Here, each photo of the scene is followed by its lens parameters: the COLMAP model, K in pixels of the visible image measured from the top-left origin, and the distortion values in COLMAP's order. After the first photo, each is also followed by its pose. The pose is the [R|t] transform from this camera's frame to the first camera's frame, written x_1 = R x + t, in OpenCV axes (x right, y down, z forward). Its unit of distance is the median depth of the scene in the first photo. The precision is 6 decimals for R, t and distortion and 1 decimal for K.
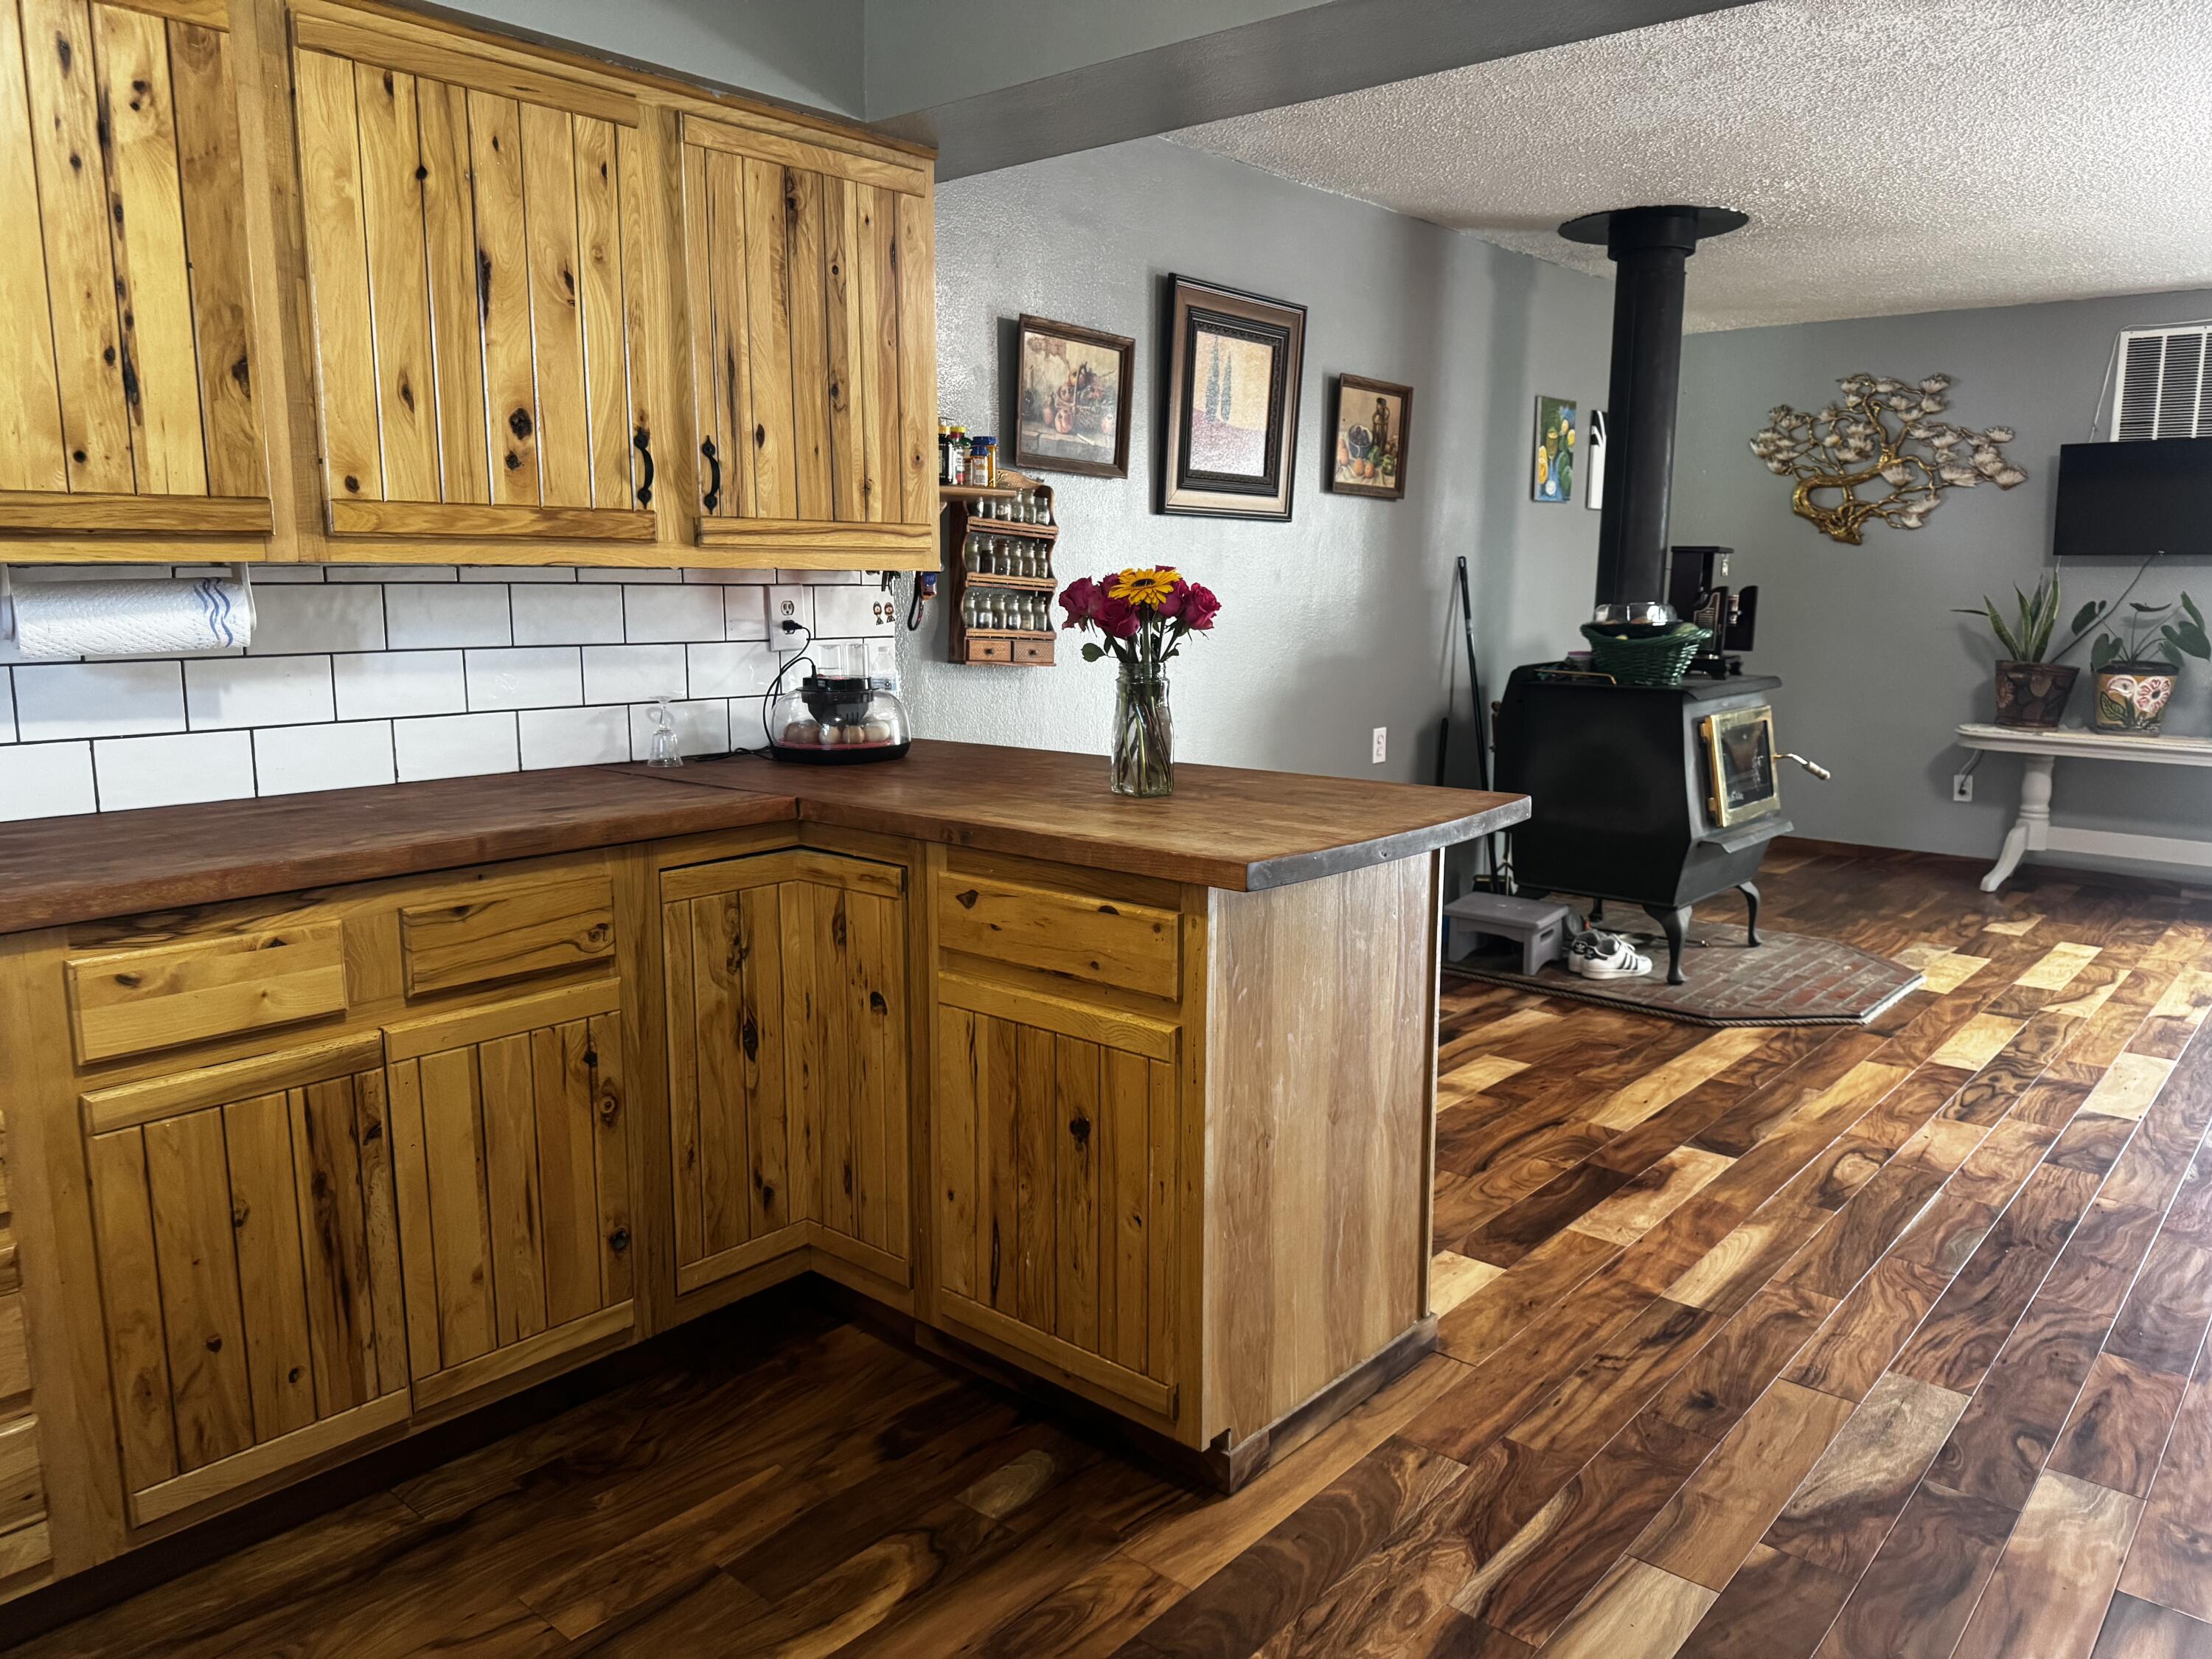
lens RADIAL K [[1563.6, 0, 1102.2], [0, 1563.6, 834.4], [0, 0, 1]] dist [0.057496, -0.076127]
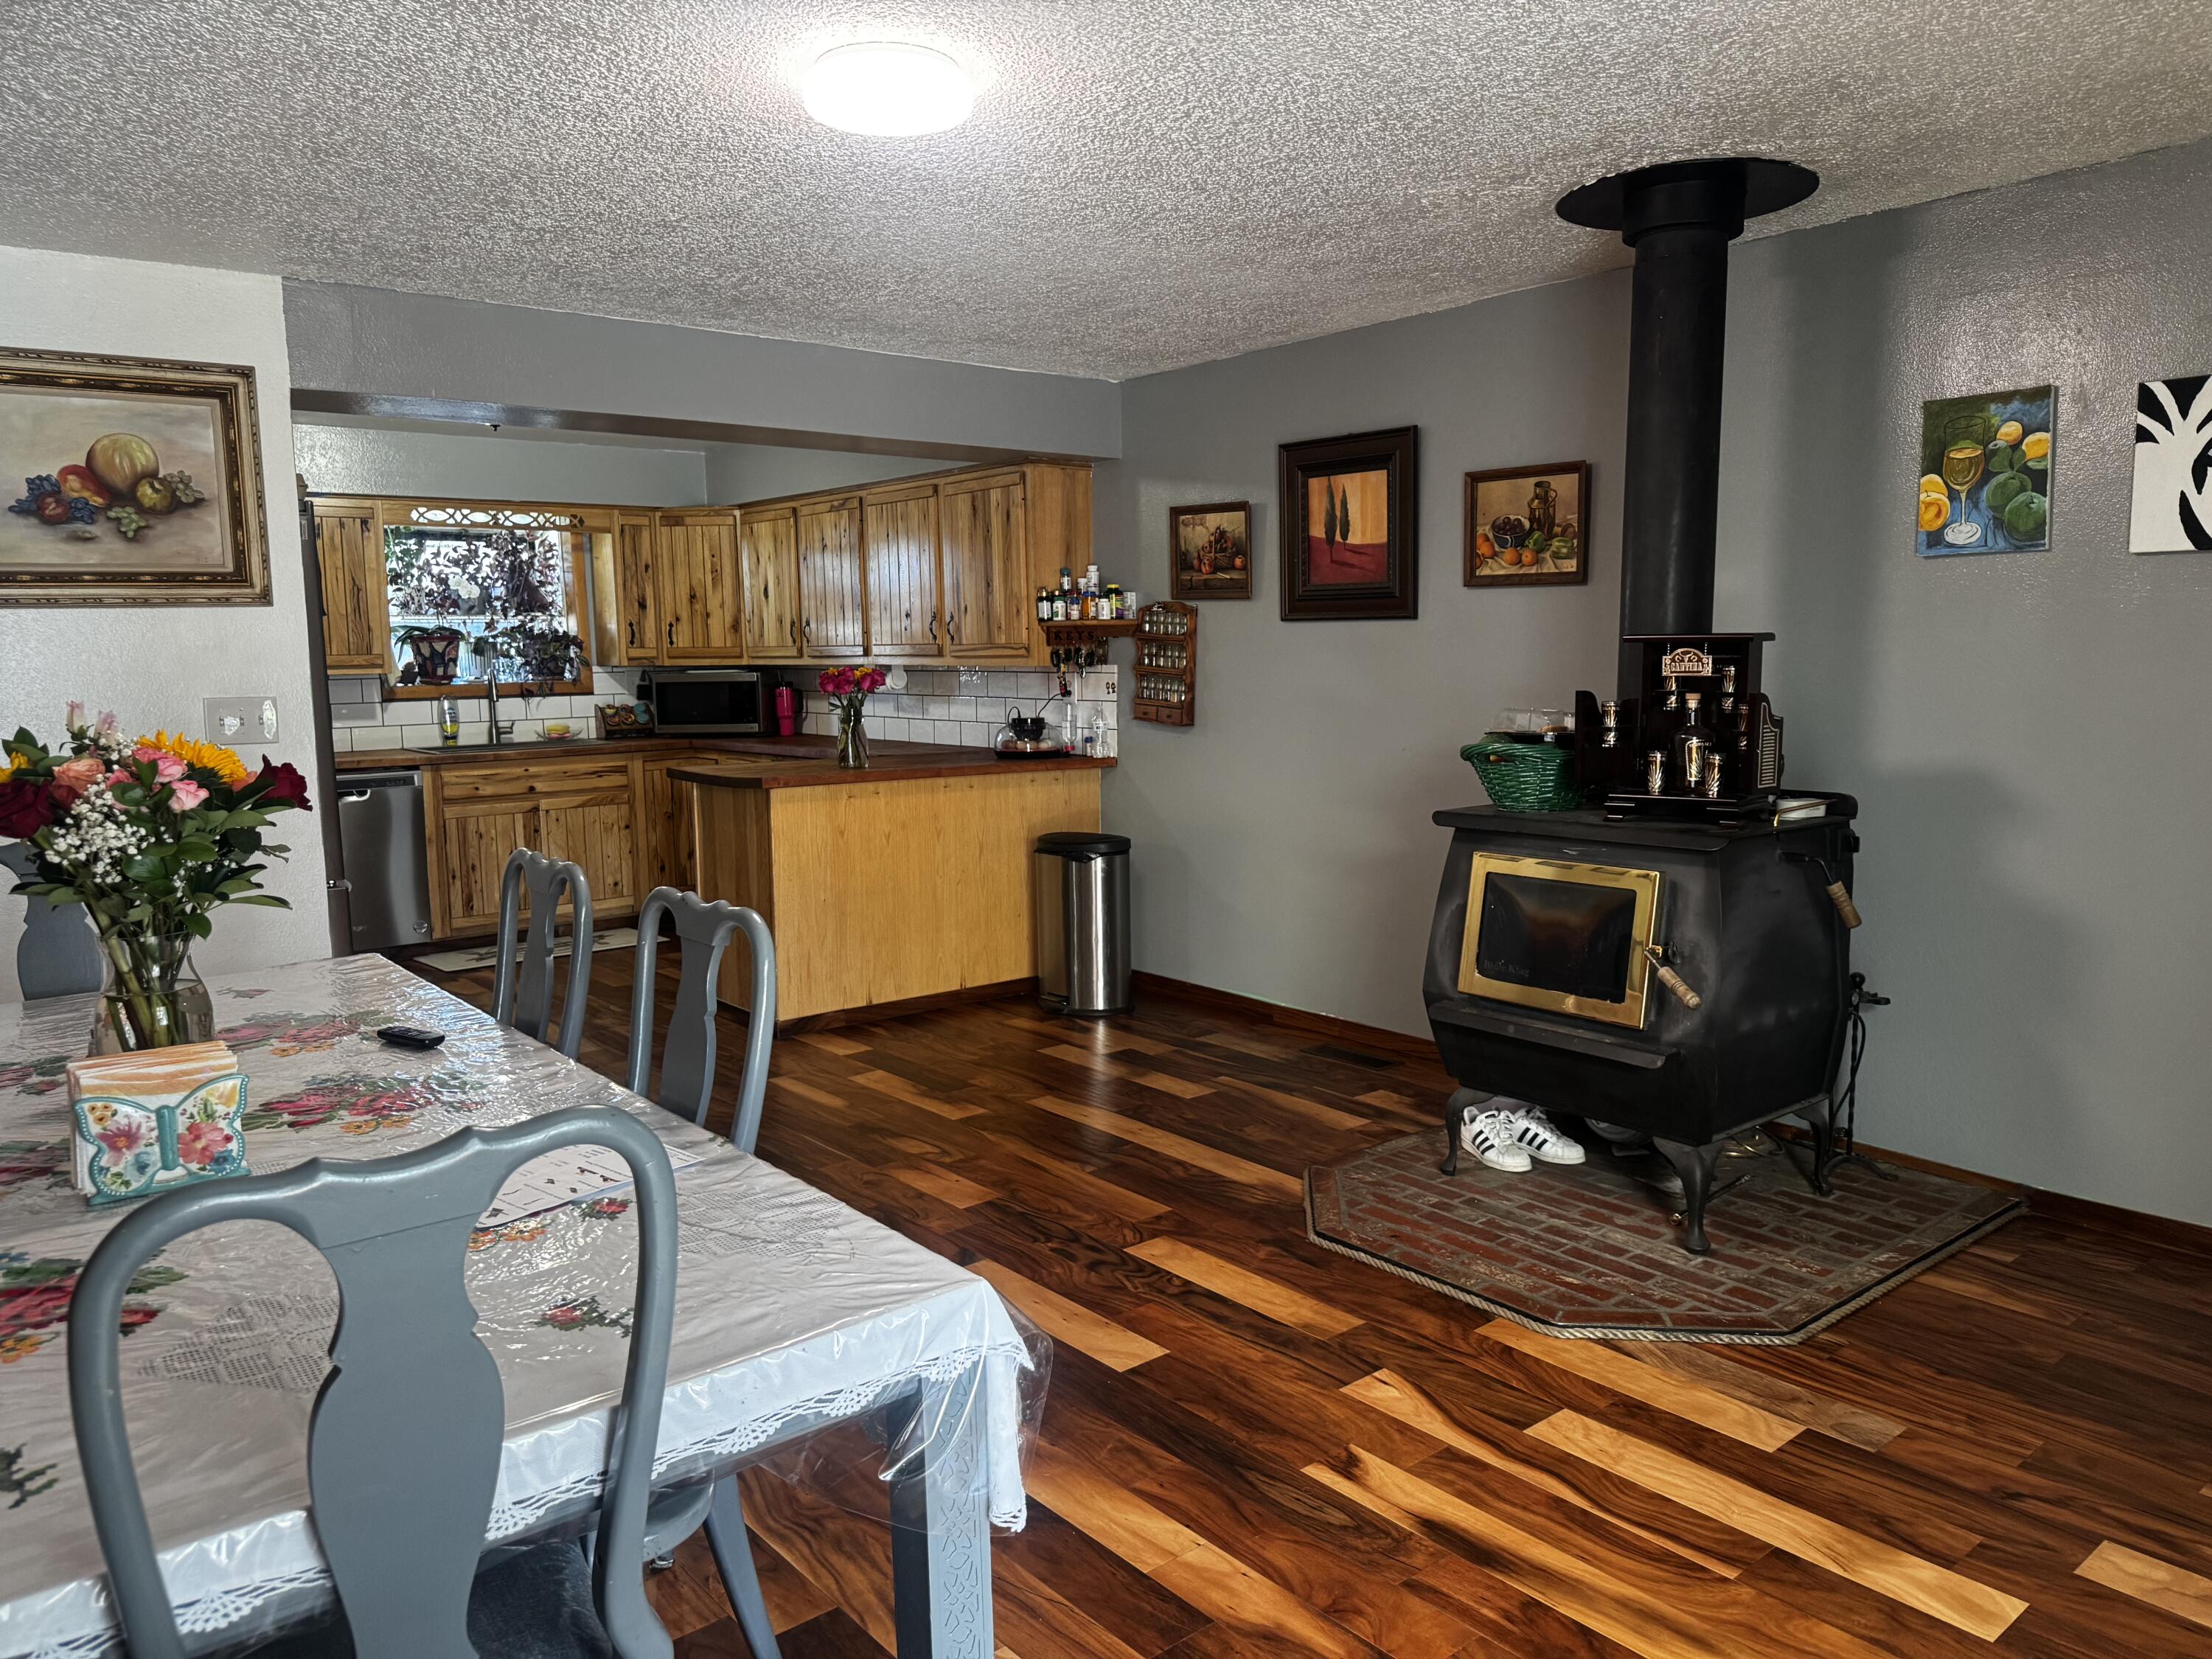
lens RADIAL K [[1563.6, 0, 1114.4], [0, 1563.6, 834.9], [0, 0, 1]] dist [0.057496, -0.076127]
pose [[-0.168393, 0.119201, -0.978486, 1.303901], [-0.147426, 0.978451, 0.144568, -0.187497], [0.974633, 0.168599, -0.147190, 1.028616]]
